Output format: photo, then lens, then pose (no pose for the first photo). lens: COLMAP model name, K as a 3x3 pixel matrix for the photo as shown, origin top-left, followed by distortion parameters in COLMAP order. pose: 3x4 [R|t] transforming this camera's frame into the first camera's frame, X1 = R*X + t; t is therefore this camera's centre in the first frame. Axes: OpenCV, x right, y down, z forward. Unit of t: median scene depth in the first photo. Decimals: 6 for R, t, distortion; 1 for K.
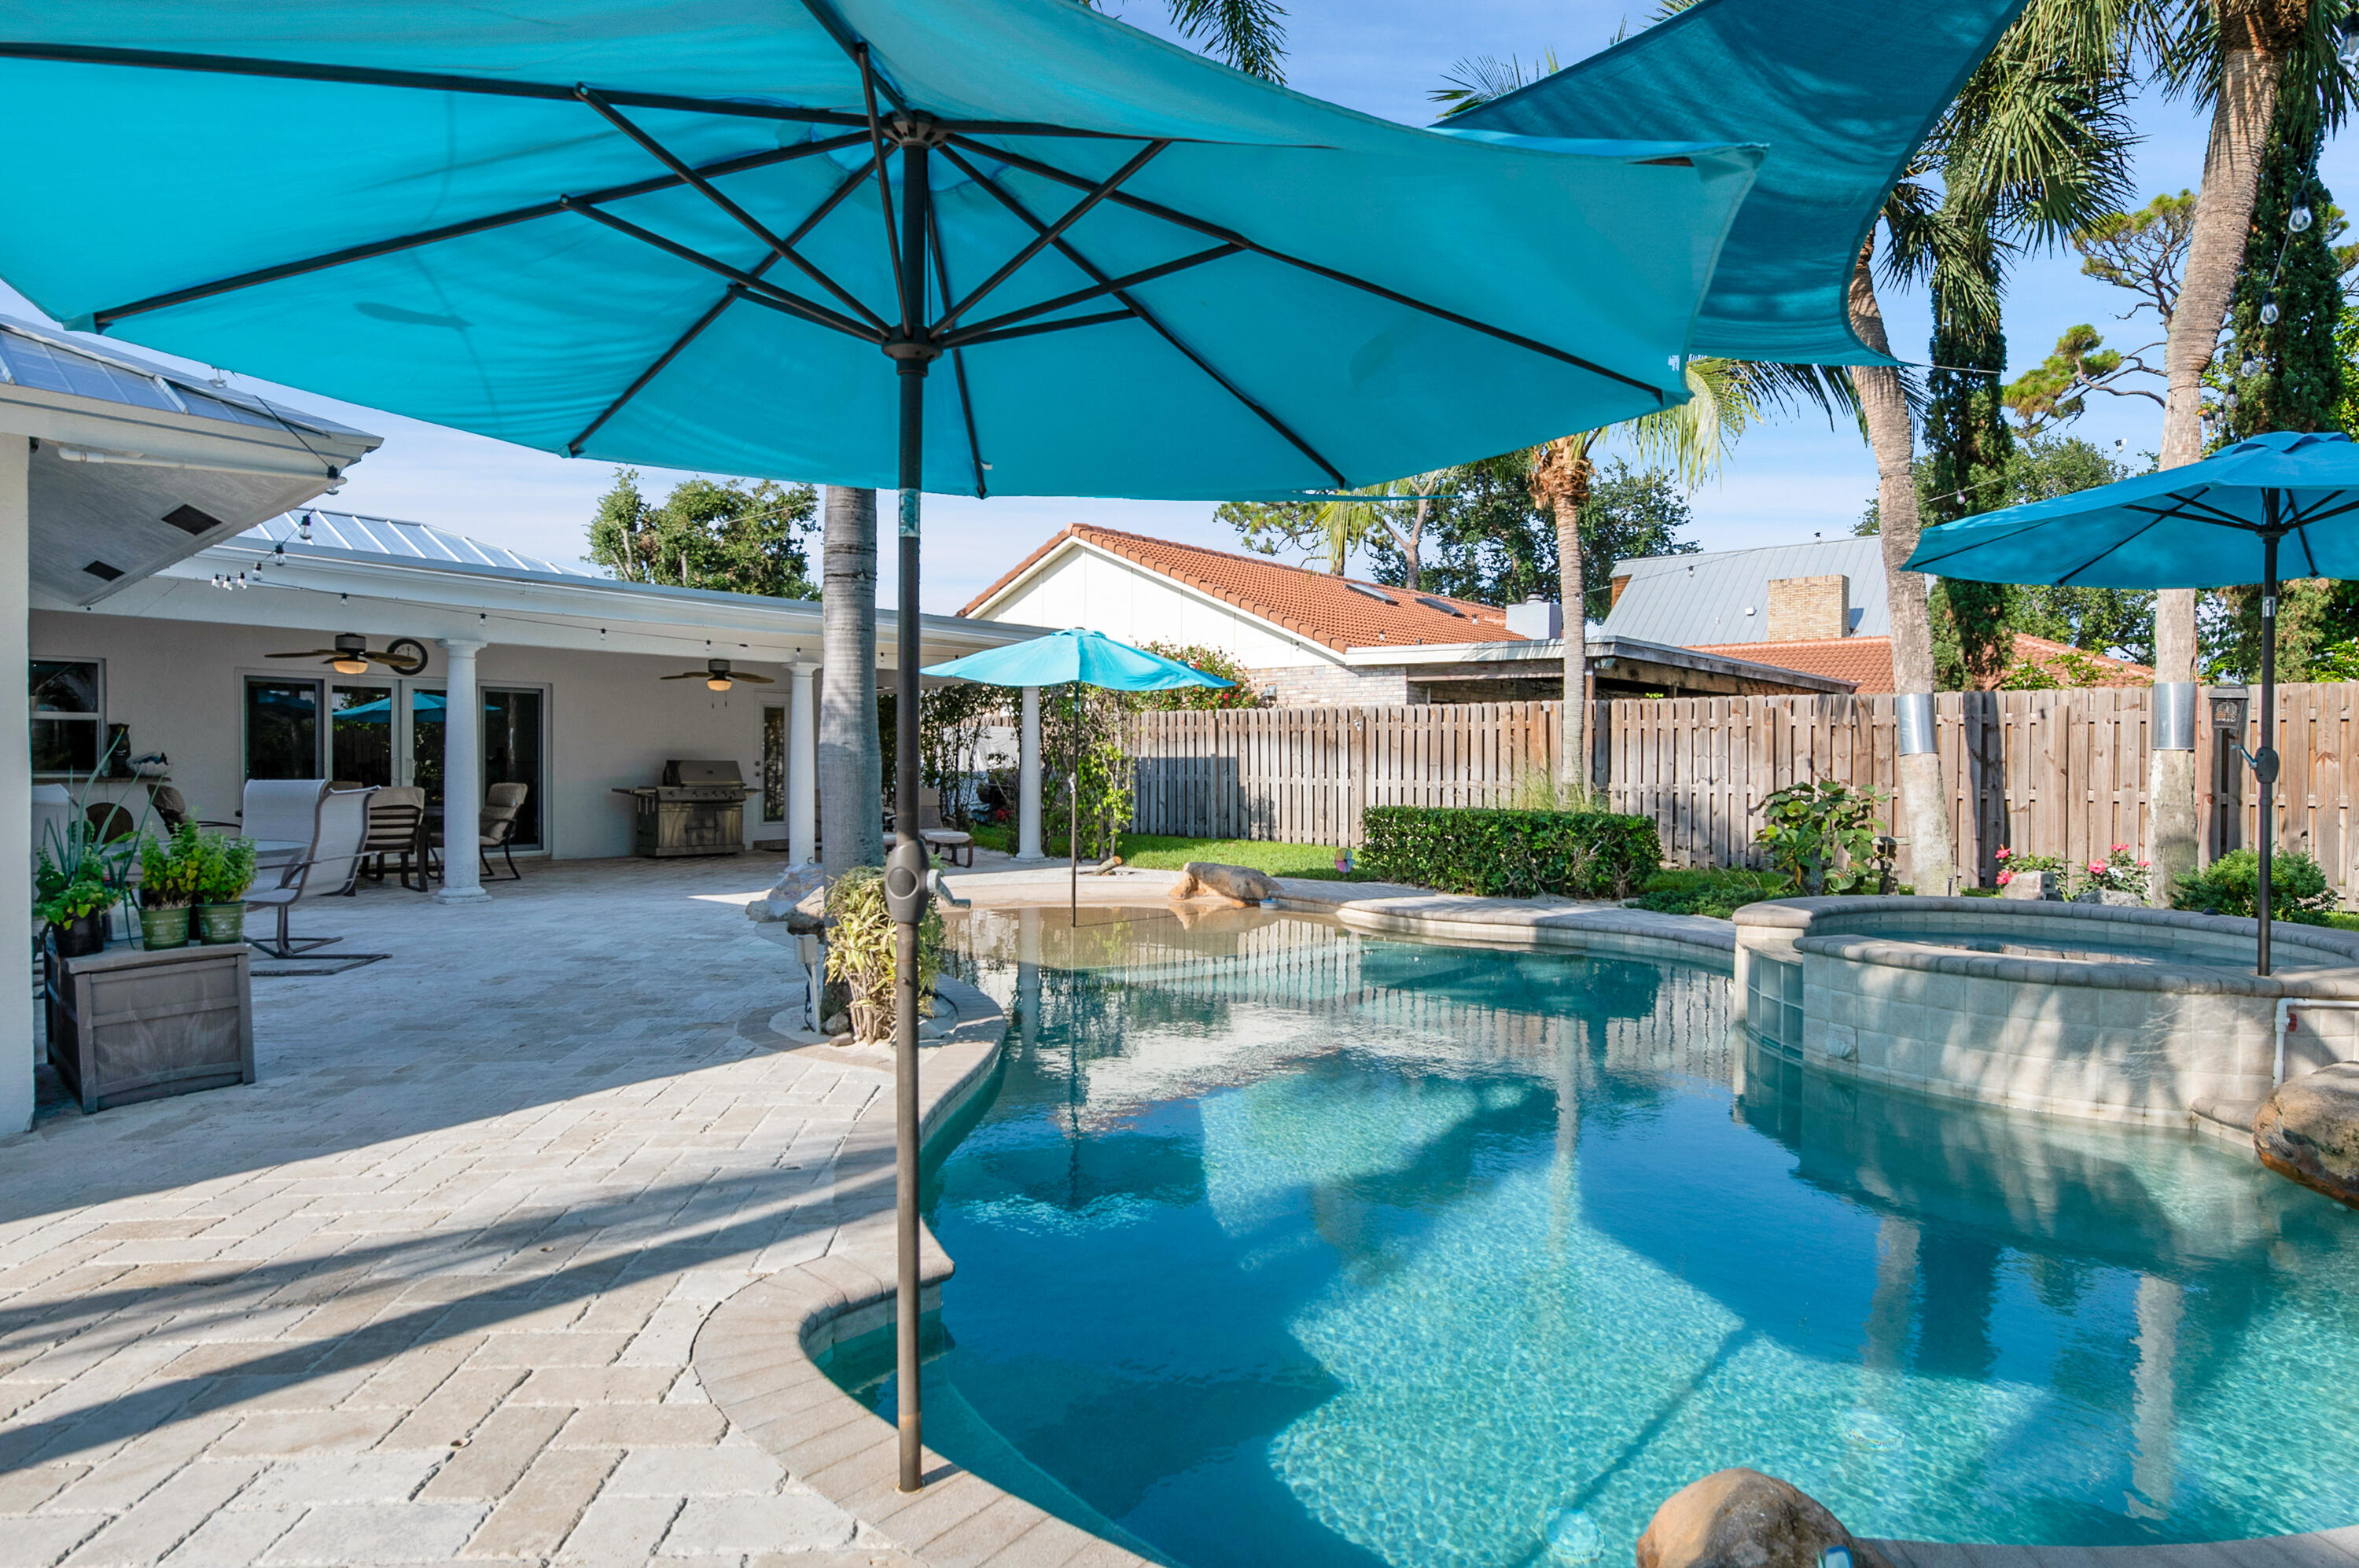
lens RADIAL K [[1330.0, 0, 1166.1], [0, 1330.0, 778.1], [0, 0, 1]] dist [-0.012009, 0.003770]
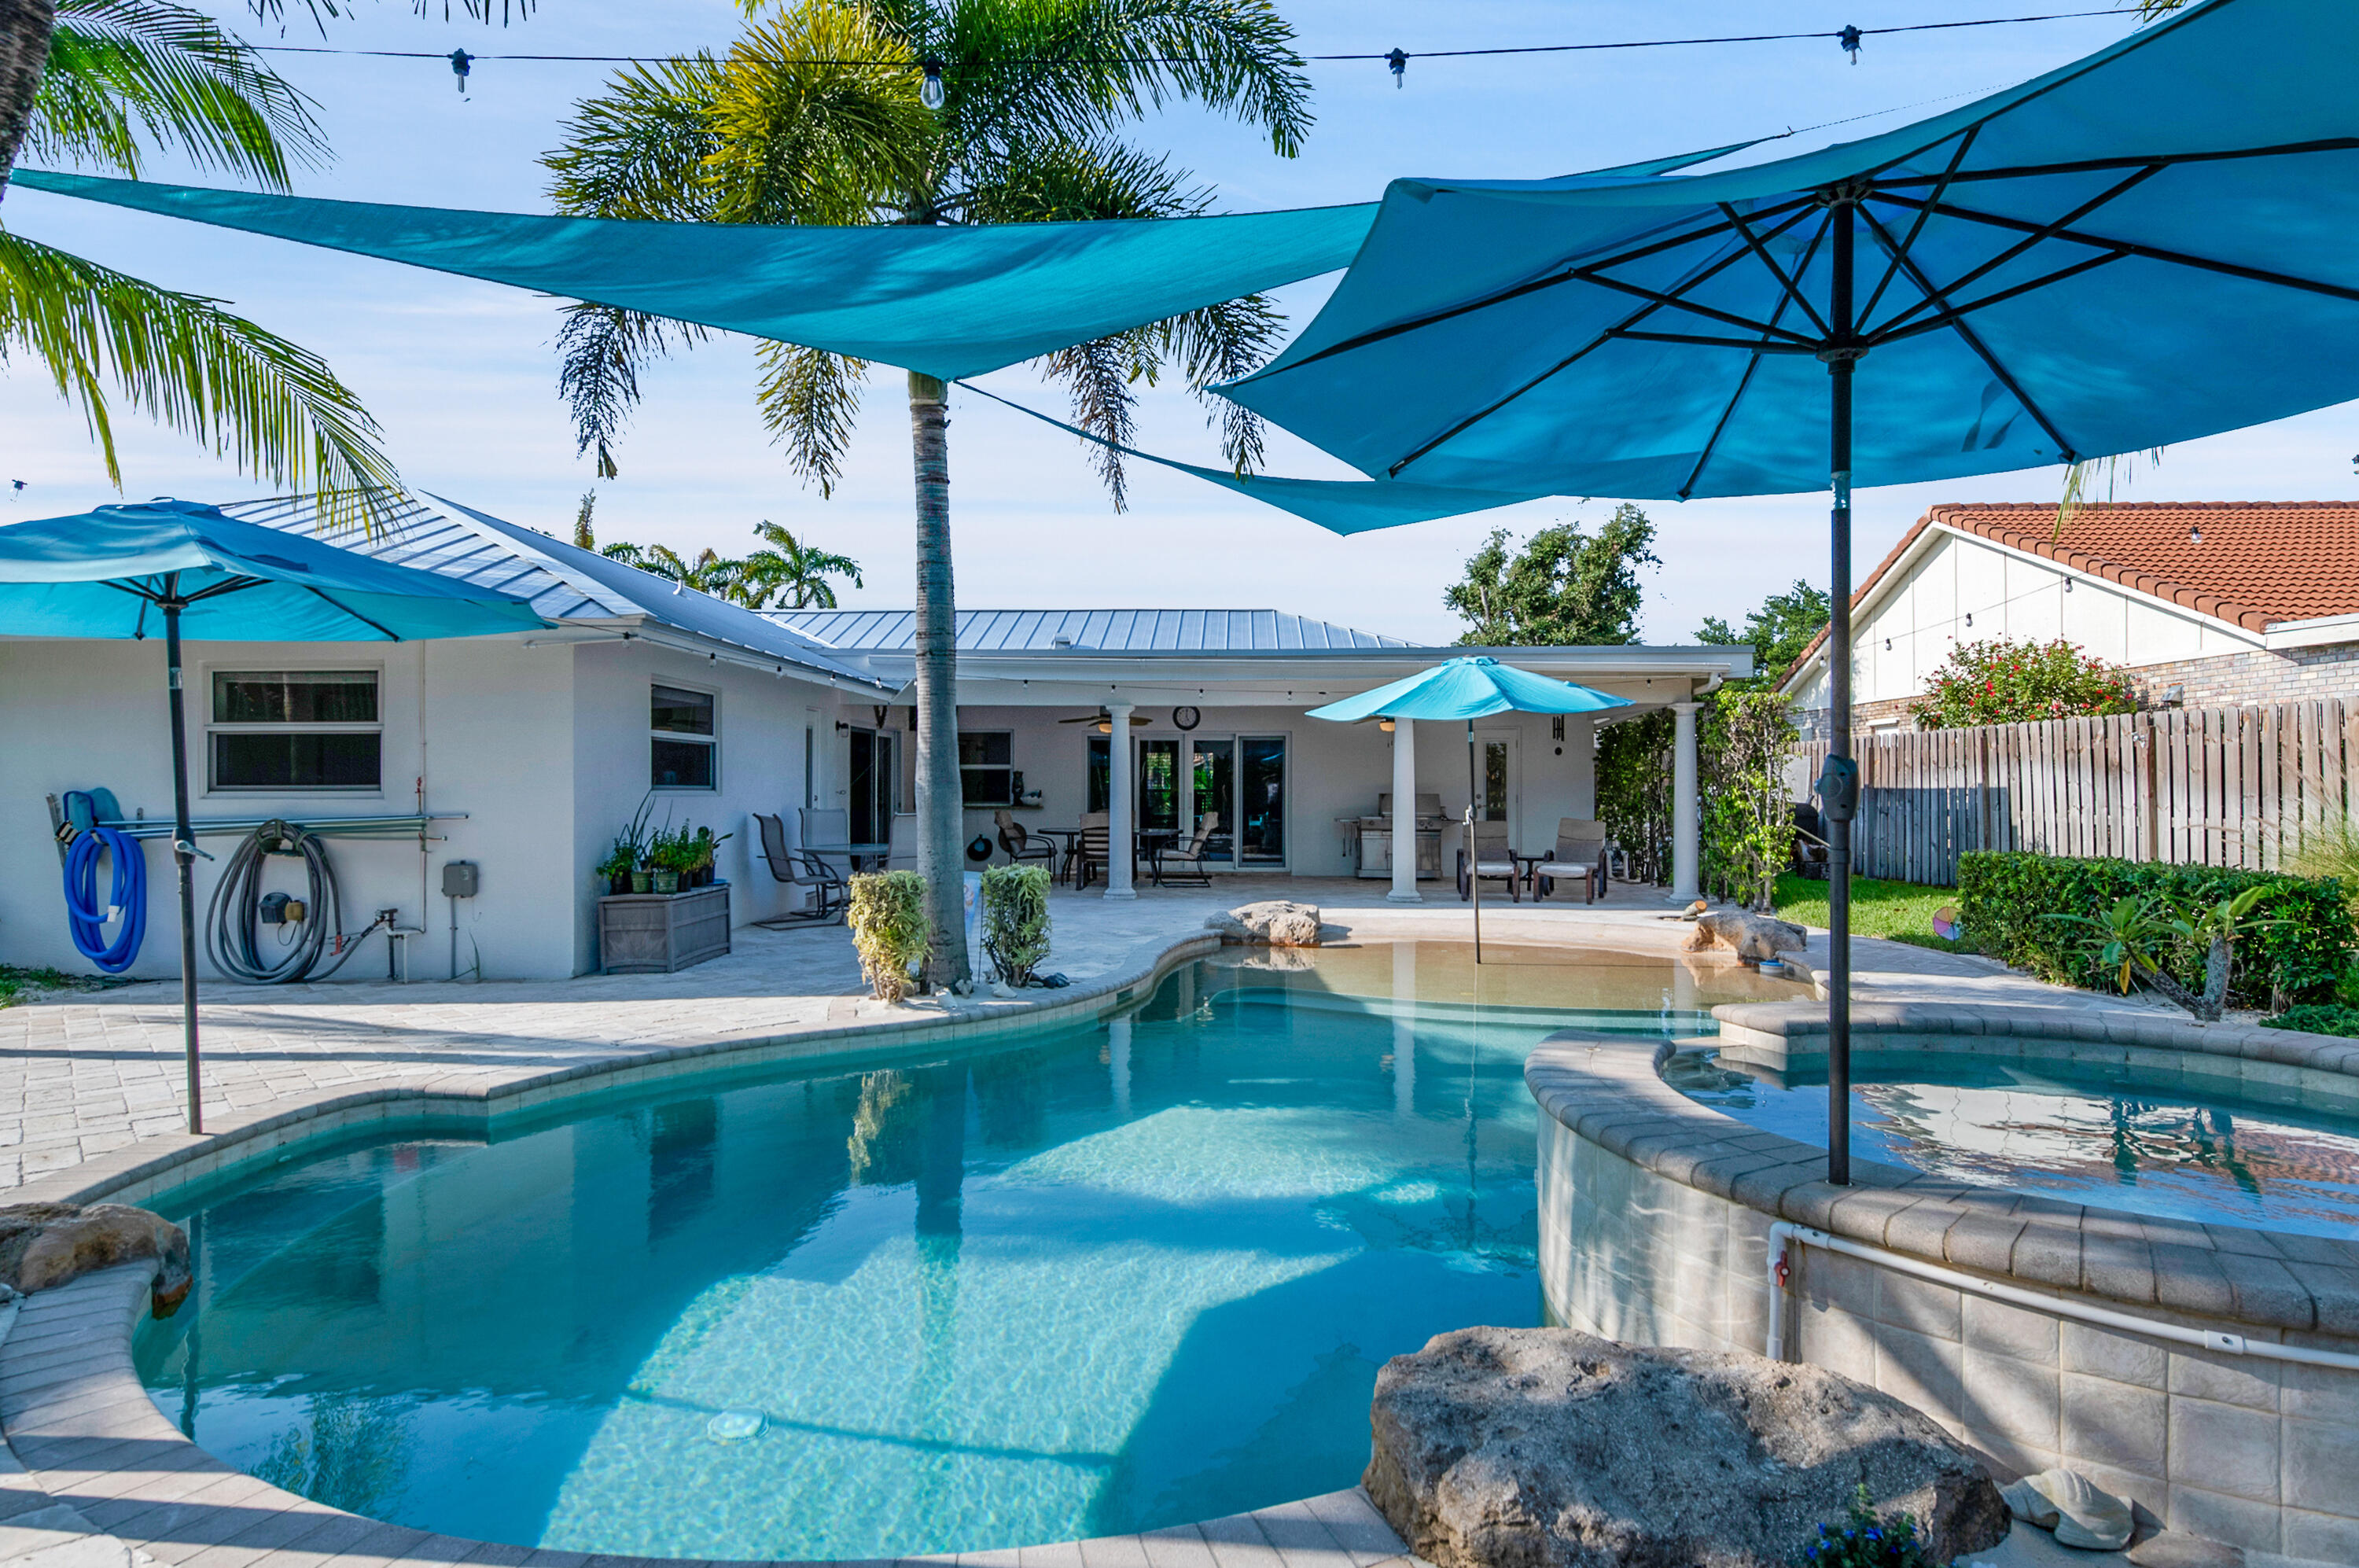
lens RADIAL K [[1330.0, 0, 1142.3], [0, 1330.0, 767.7], [0, 0, 1]] dist [-0.012009, 0.003770]
pose [[0.580726, -0.020427, -0.813843, 0.415773], [-0.008596, 0.999476, -0.031220, 0.001056], [0.814054, 0.025126, 0.580246, 0.170679]]
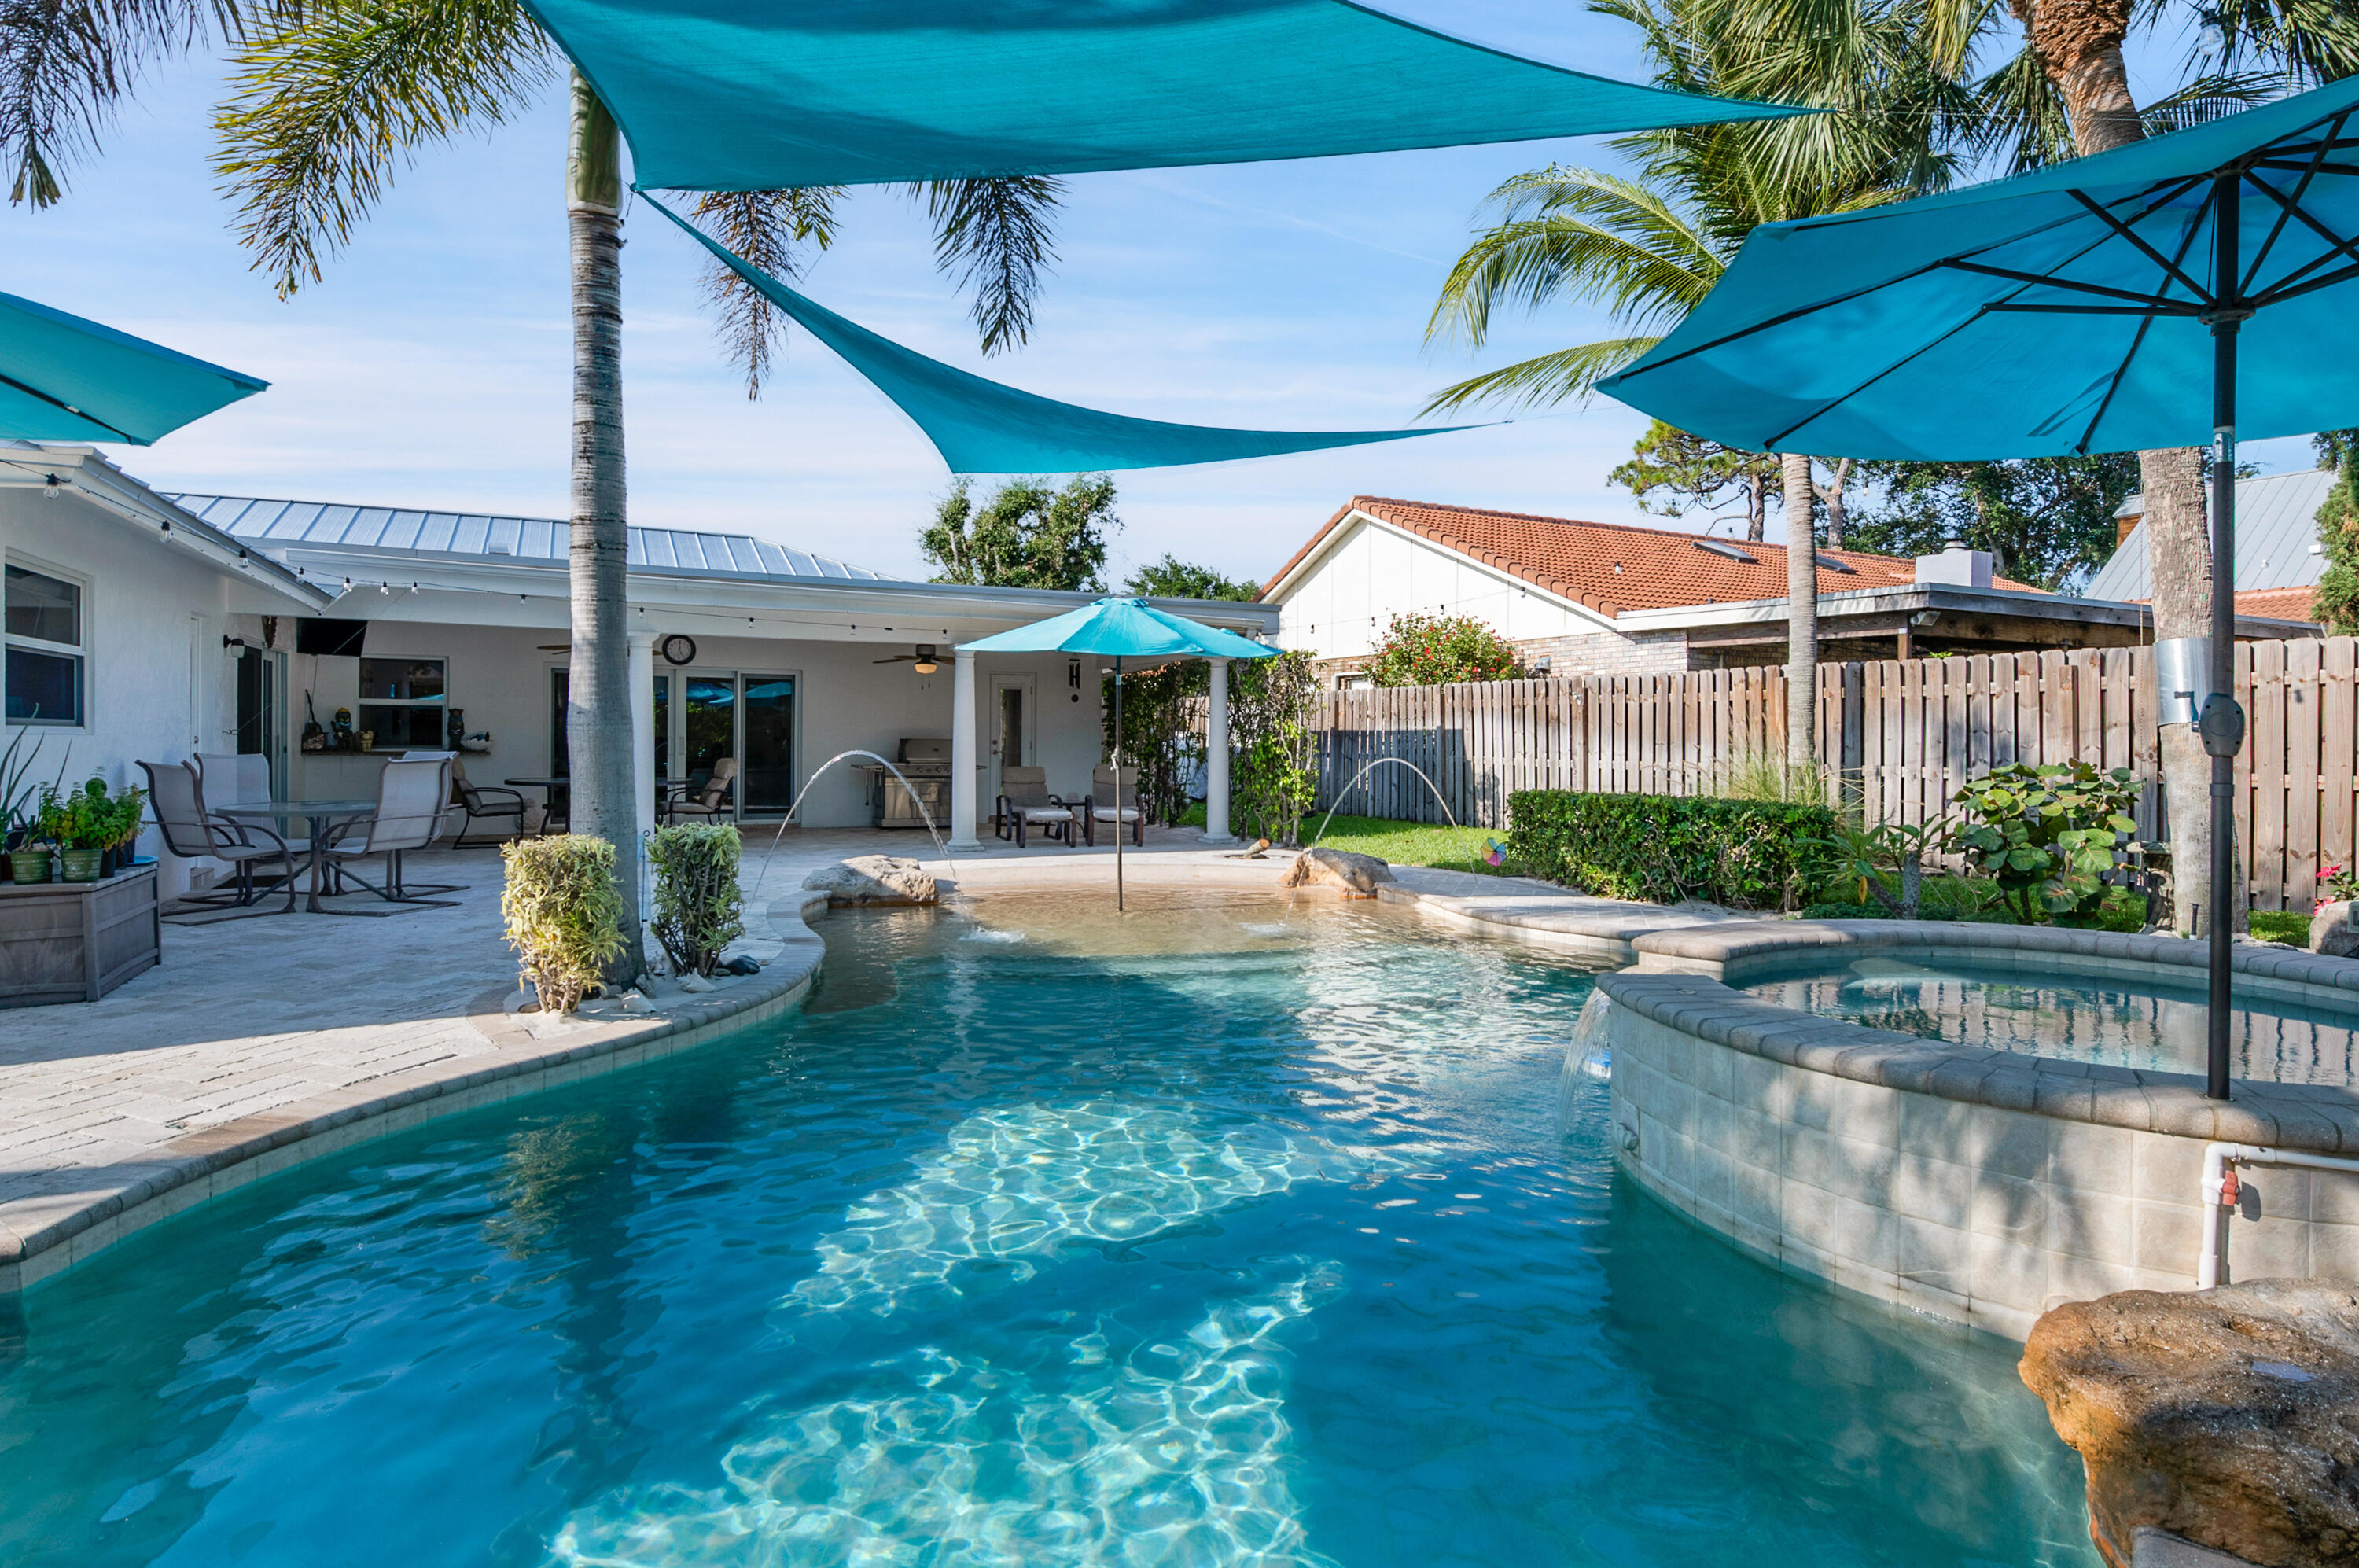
lens RADIAL K [[1284.1, 0, 1174.5], [0, 1284.1, 750.5], [0, 0, 1]] dist [-0.013809, -0.002673]
pose [[0.919112, 0.002359, -0.393989, 0.238362], [-0.006133, 0.999947, -0.008319, 0.003228], [0.393948, 0.010062, 0.919078, 0.122292]]
